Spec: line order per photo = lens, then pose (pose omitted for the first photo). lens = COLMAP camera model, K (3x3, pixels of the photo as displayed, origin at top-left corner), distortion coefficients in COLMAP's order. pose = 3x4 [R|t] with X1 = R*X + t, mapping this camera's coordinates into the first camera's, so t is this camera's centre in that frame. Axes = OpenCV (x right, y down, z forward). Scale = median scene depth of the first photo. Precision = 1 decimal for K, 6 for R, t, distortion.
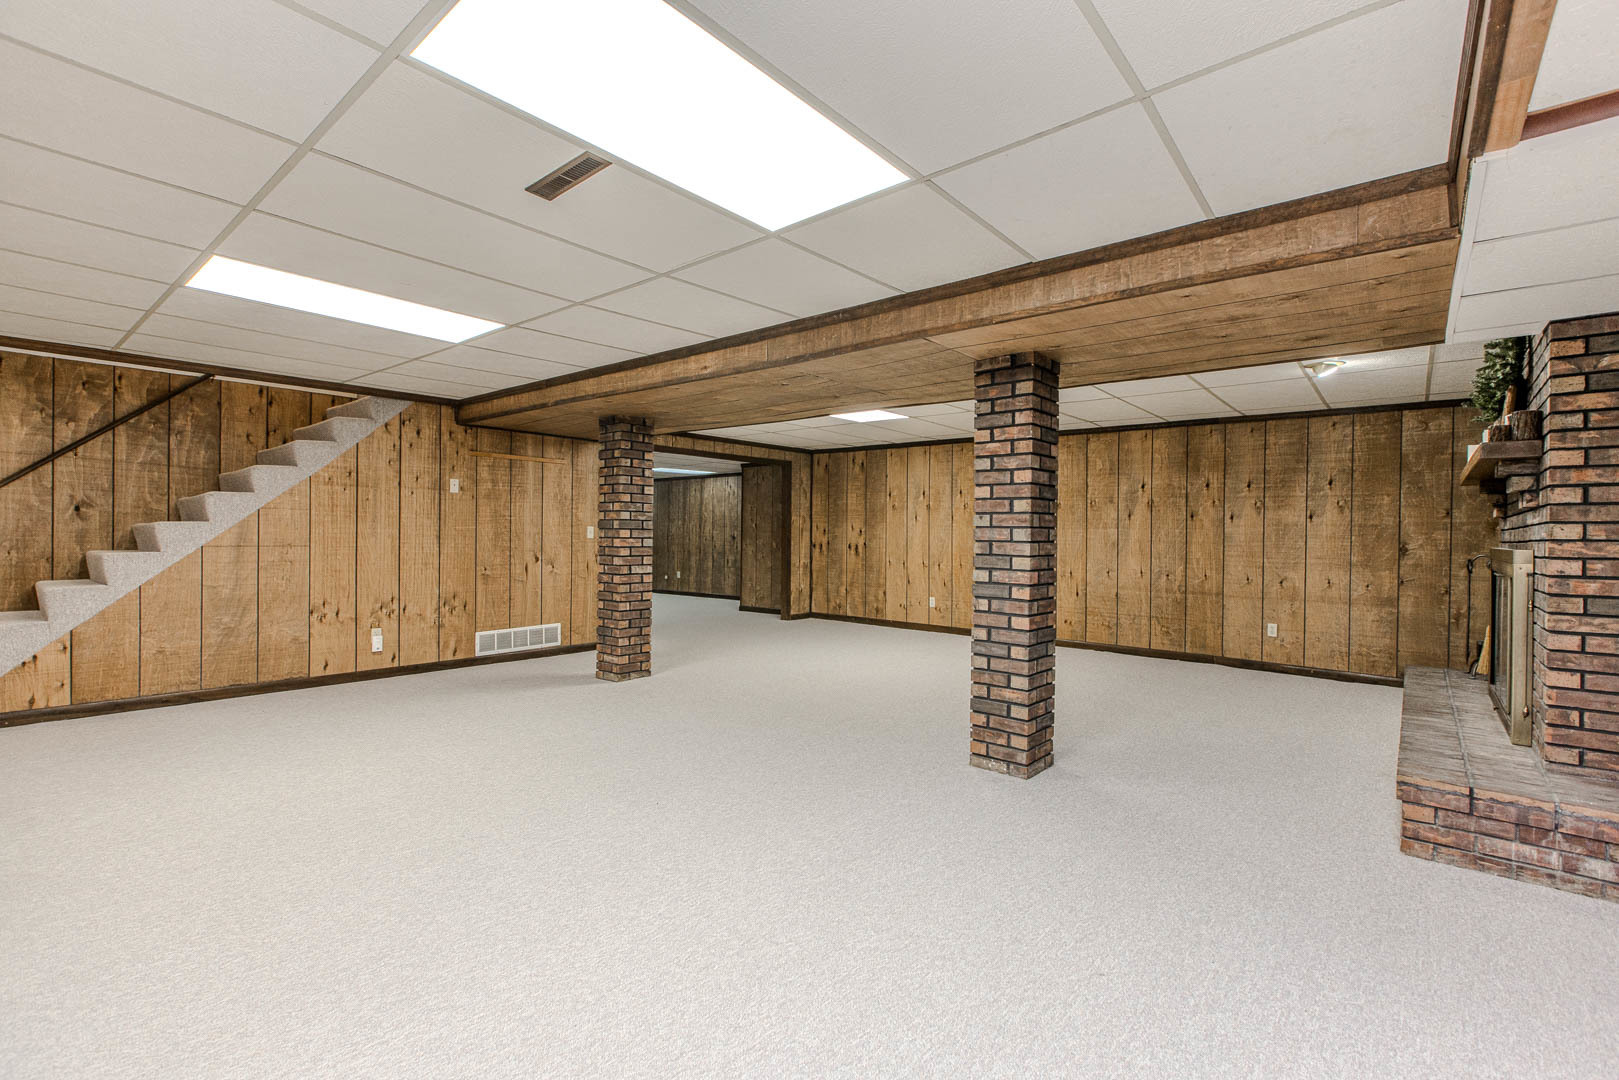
lens RADIAL K [[715.9, 0, 812.4], [0, 715.9, 540.4], [0, 0, 1]] dist [-0.001561, -0.000705]
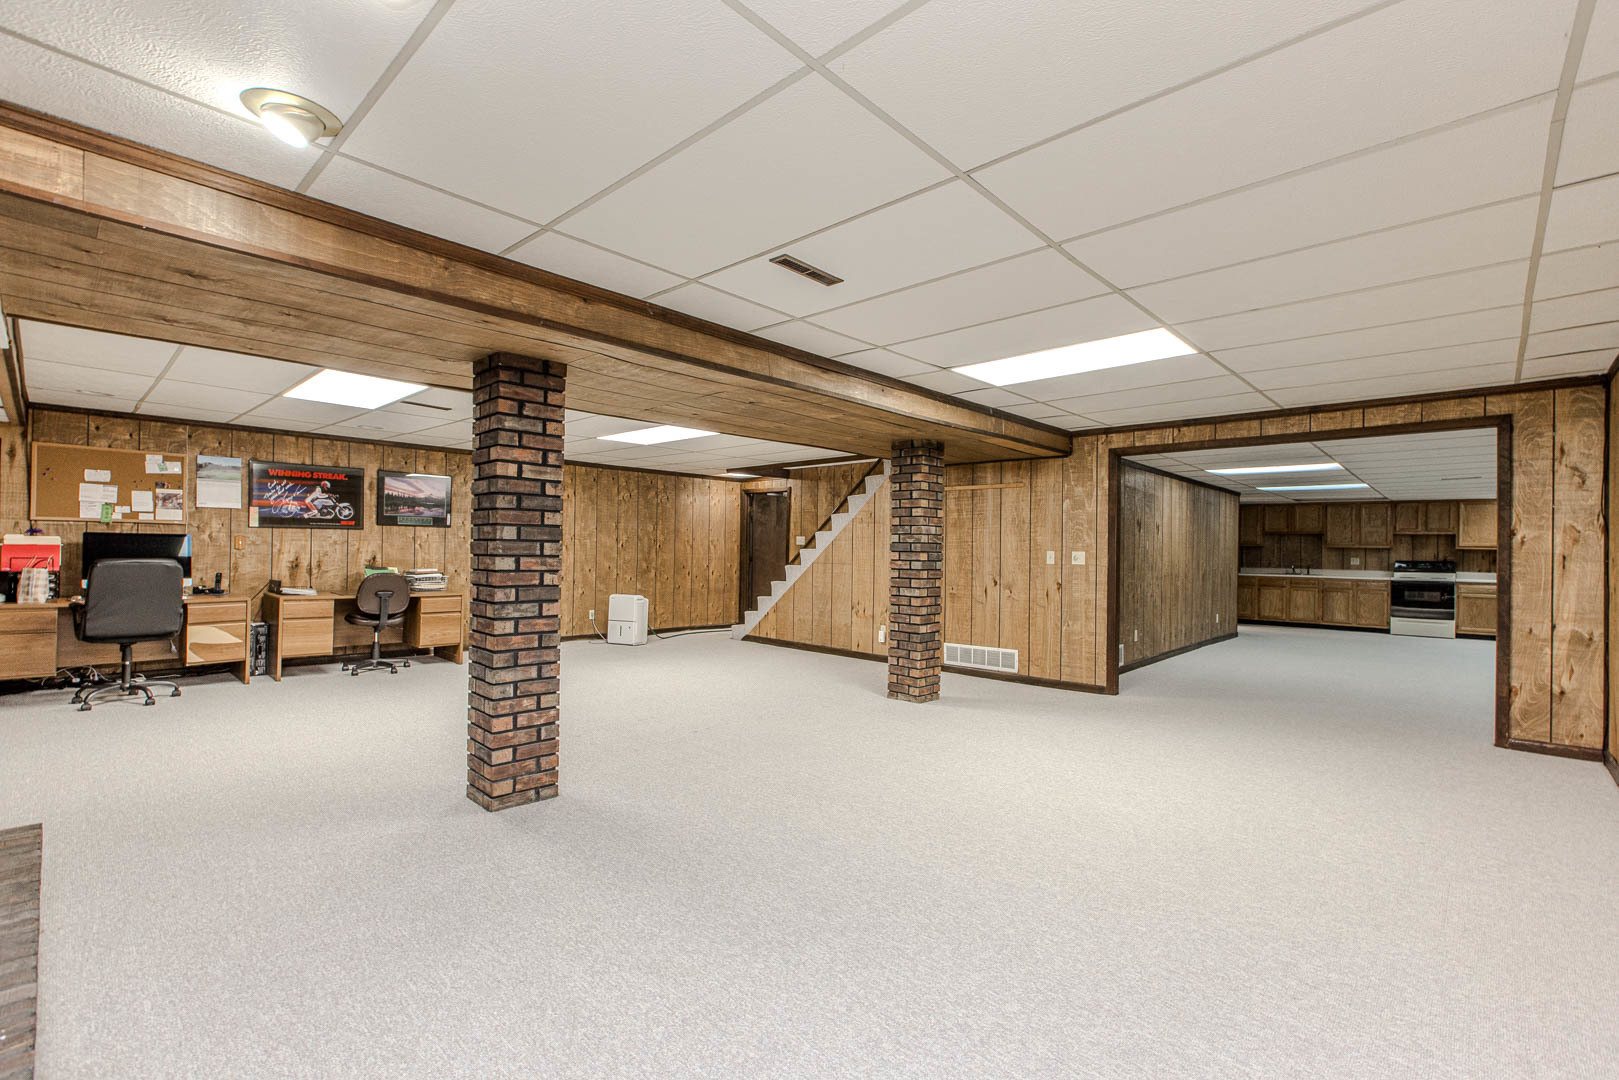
lens RADIAL K [[715.9, 0, 809.5], [0, 715.9, 542.8], [0, 0, 1]] dist [-0.001561, -0.000705]
pose [[-0.051837, -0.021190, -0.998431, 0.687926], [-0.027015, 0.999439, -0.019809, -0.004089], [0.998290, 0.025946, -0.052380, 0.822886]]
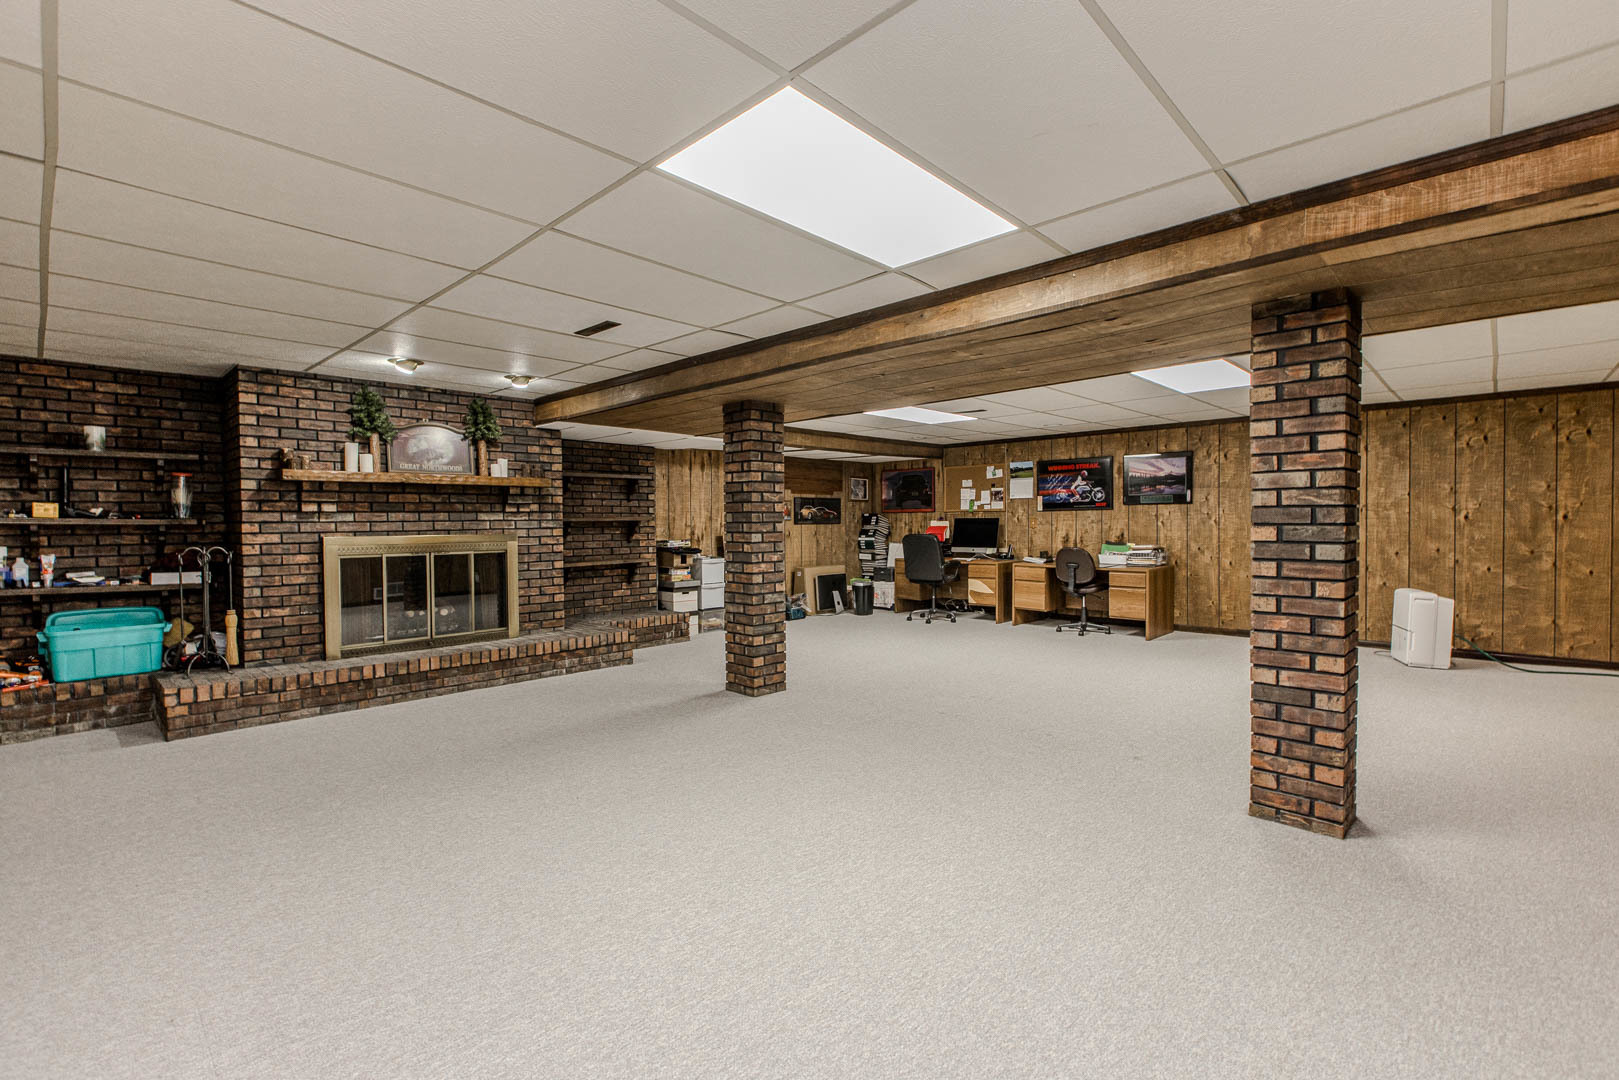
lens RADIAL K [[715.9, 0, 802.0], [0, 715.9, 532.3], [0, 0, 1]] dist [-0.001561, -0.000705]
pose [[-0.998204, -0.003968, 0.059769, -0.036916], [-0.002395, 0.999649, 0.026366, -0.023178], [-0.059852, 0.026176, -0.997864, 1.471691]]
